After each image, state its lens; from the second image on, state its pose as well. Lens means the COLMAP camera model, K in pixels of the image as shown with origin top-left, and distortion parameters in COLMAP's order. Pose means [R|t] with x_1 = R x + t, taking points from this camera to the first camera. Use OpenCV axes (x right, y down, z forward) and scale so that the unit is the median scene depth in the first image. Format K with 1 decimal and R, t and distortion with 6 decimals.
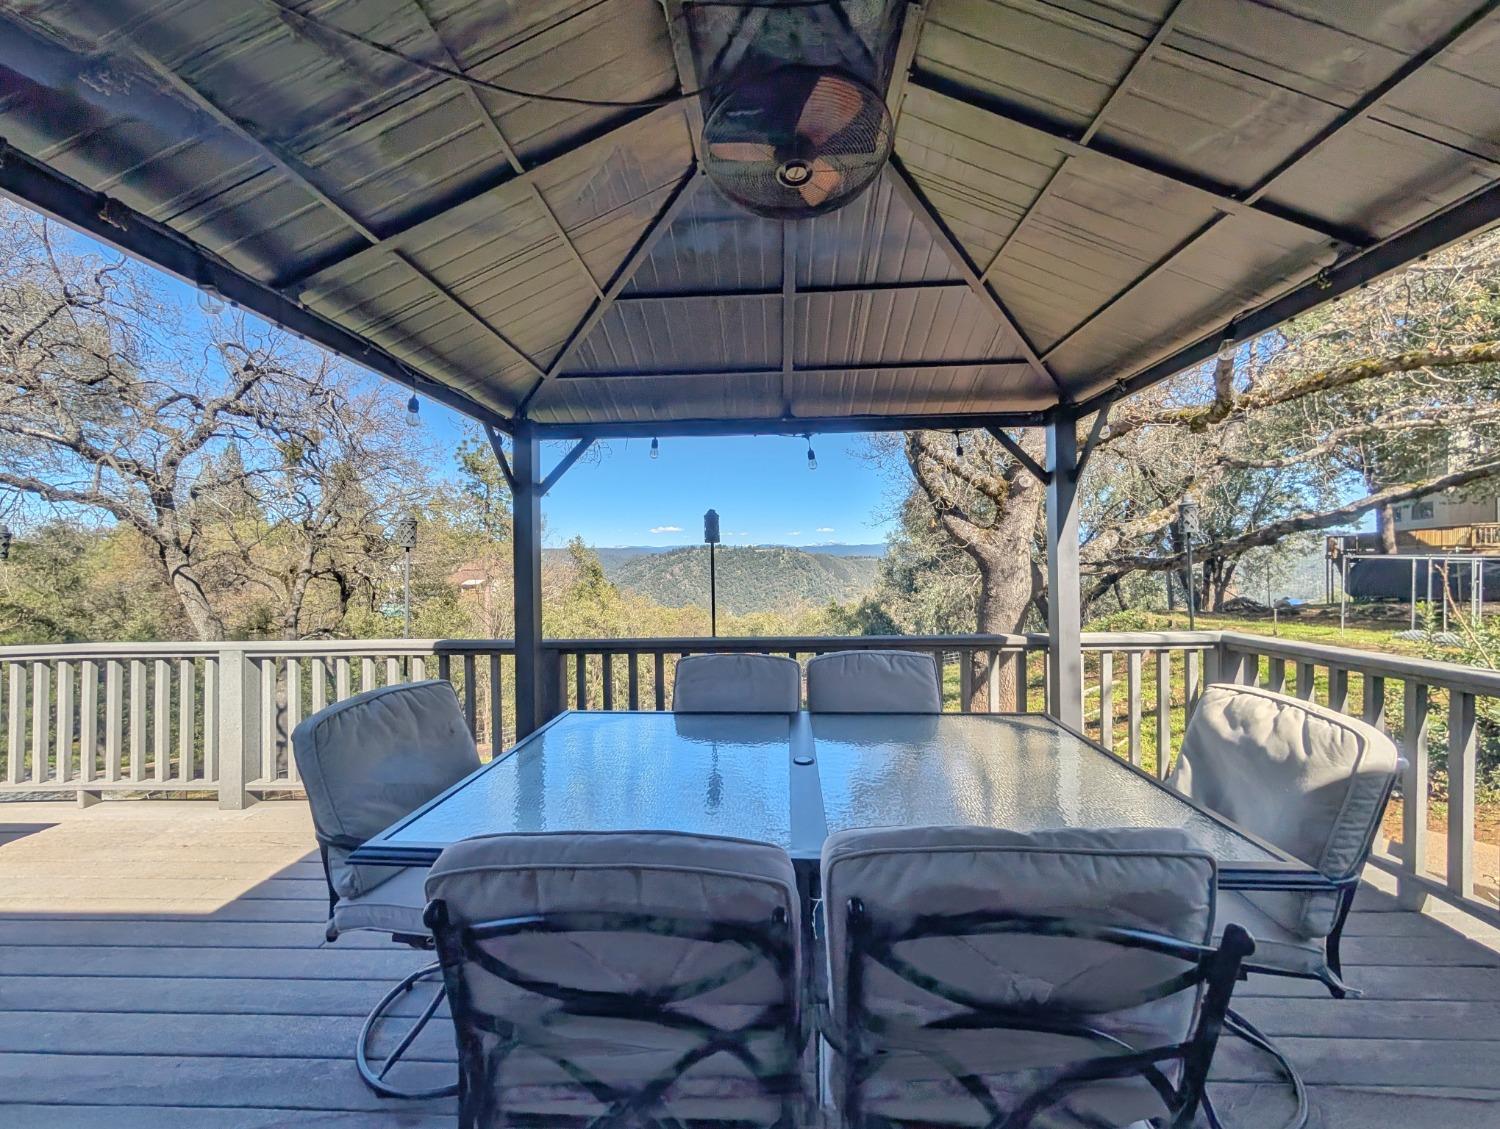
lens RADIAL K [[568.4, 0, 750.0], [0, 568.4, 564.5], [0, 0, 1]] dist [-0.000009, 0.000013]
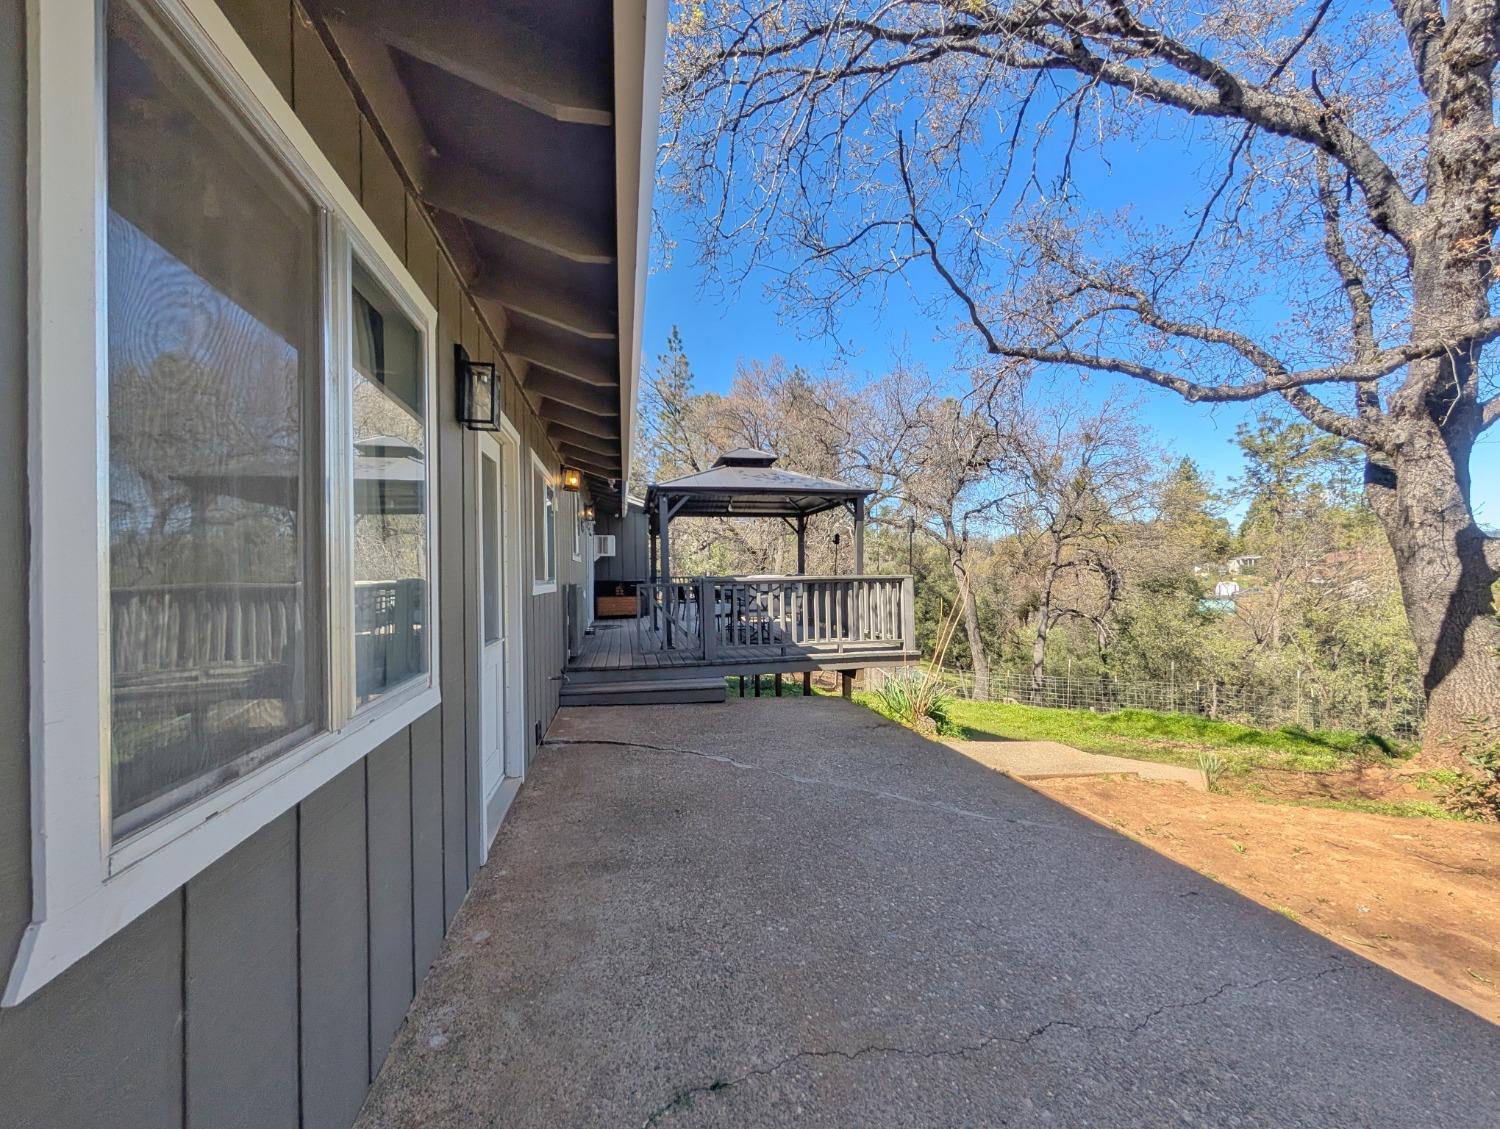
lens RADIAL K [[568.4, 0, 750.0], [0, 568.4, 564.5], [0, 0, 1]] dist [-0.000009, 0.000013]
pose [[0.250181, -0.003922, -0.968191, 0.488782], [0.009852, 0.999950, -0.001505, 0.010612], [0.968149, -0.009162, 0.250207, -0.023831]]
